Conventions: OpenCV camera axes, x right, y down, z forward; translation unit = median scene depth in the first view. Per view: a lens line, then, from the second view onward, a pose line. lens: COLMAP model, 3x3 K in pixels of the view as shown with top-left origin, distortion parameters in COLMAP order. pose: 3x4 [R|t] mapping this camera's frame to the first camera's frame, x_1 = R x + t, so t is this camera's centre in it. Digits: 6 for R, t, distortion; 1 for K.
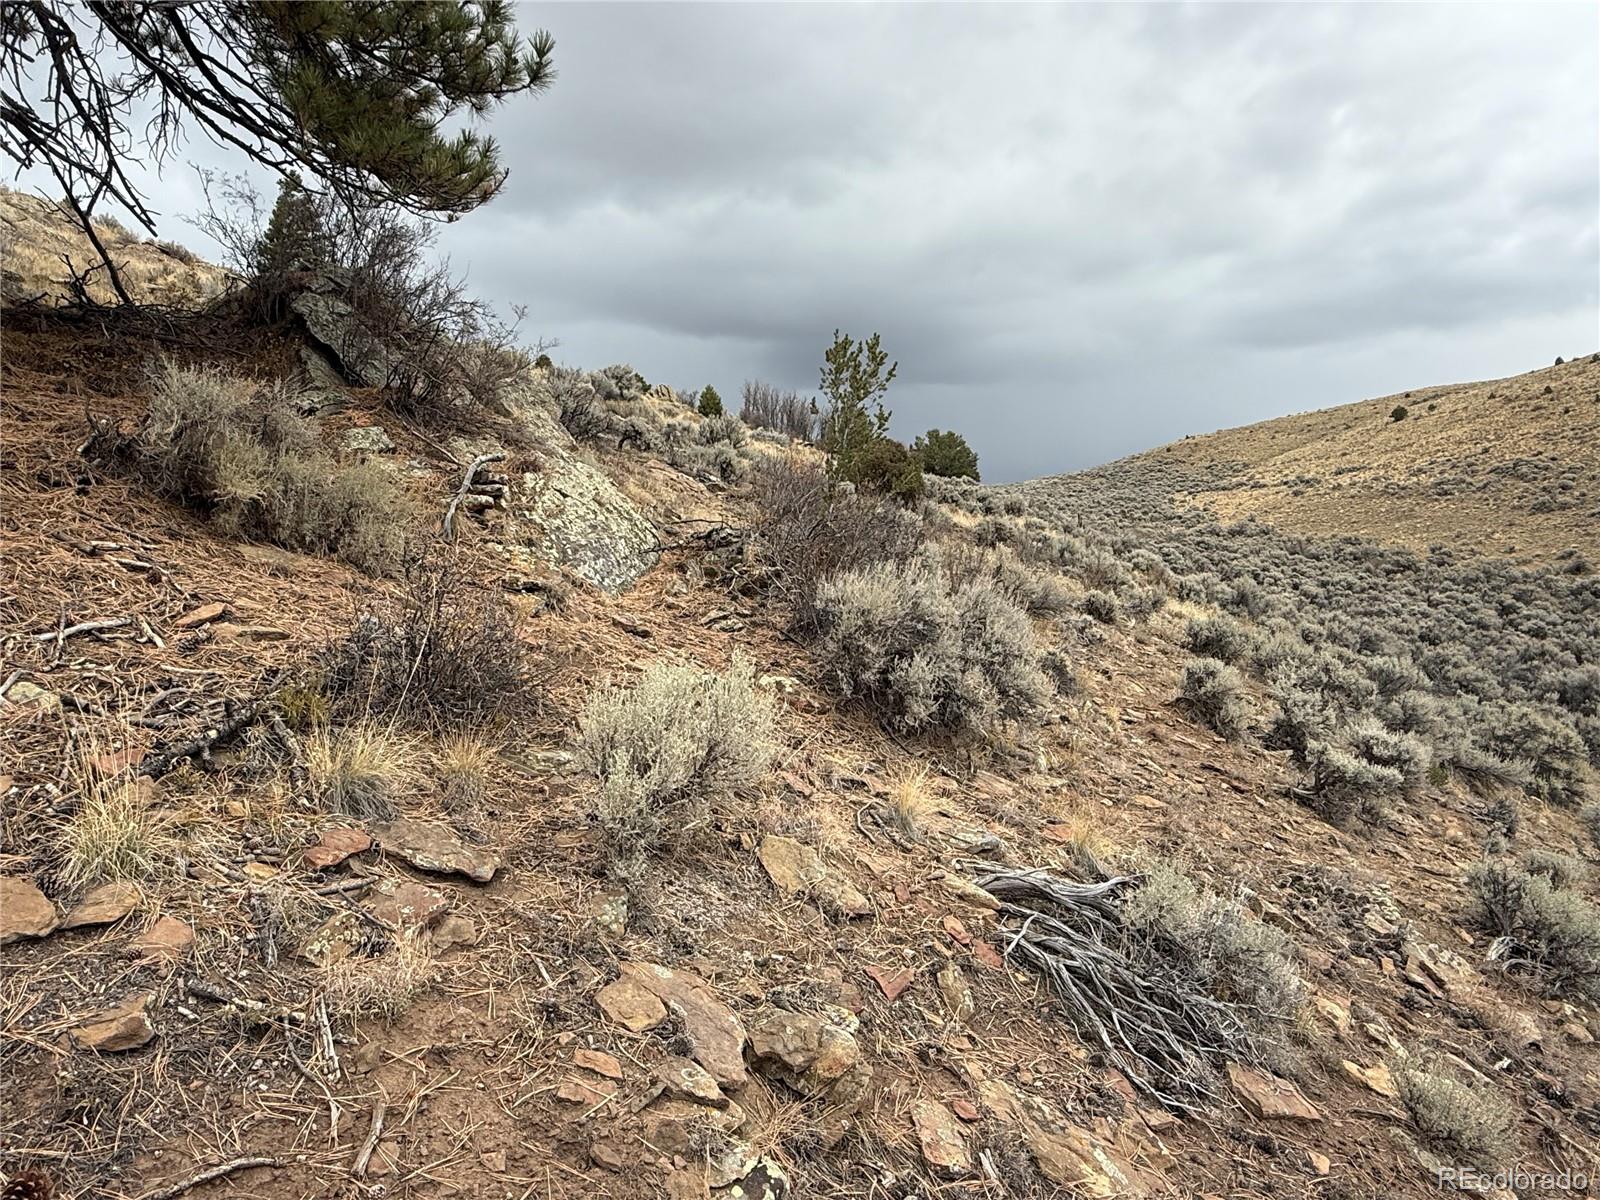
lens RADIAL K [[987.0, 0, 794.4], [0, 987.0, 594.6], [0, 0, 1]] dist [0.004695, 0.002249]
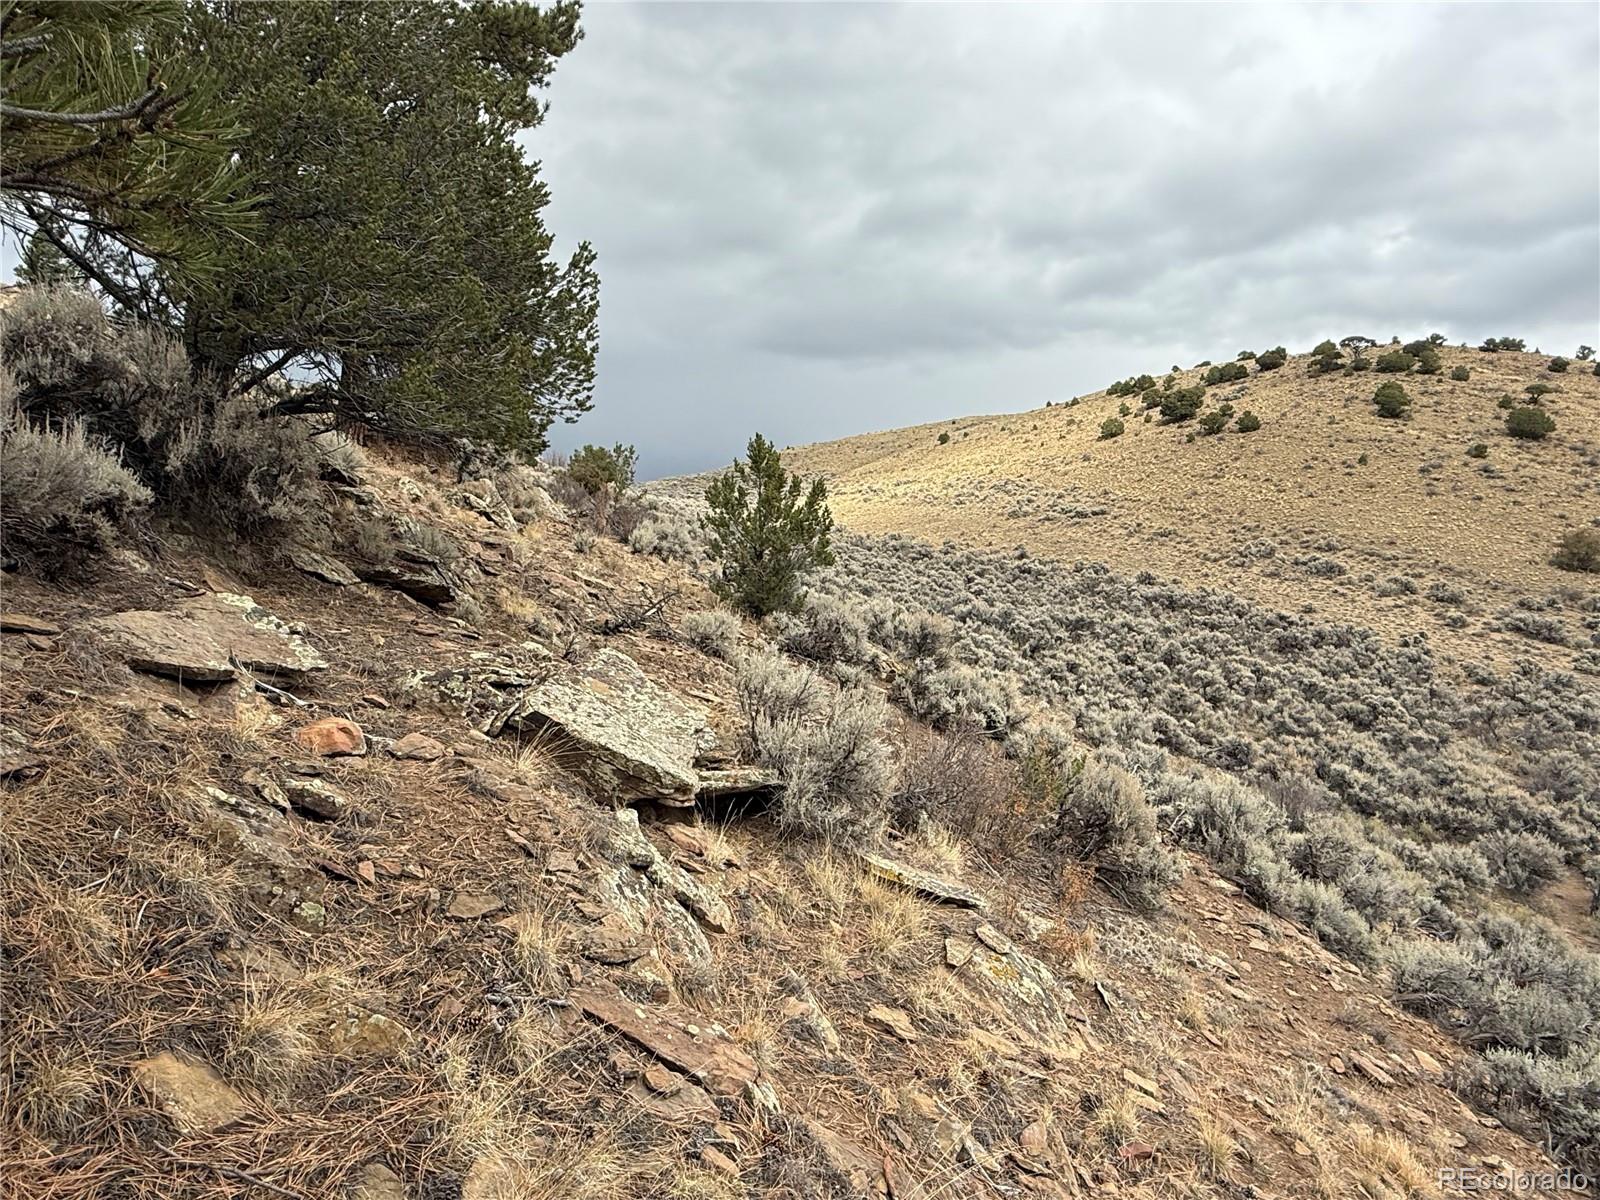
lens RADIAL K [[987.0, 0, 794.4], [0, 987.0, 594.6], [0, 0, 1]] dist [0.004695, 0.002249]
pose [[0.929235, -0.011146, 0.369321, -0.047001], [0.010528, 0.999938, 0.003688, 0.014304], [-0.369339, 0.000461, 0.929294, -0.158357]]
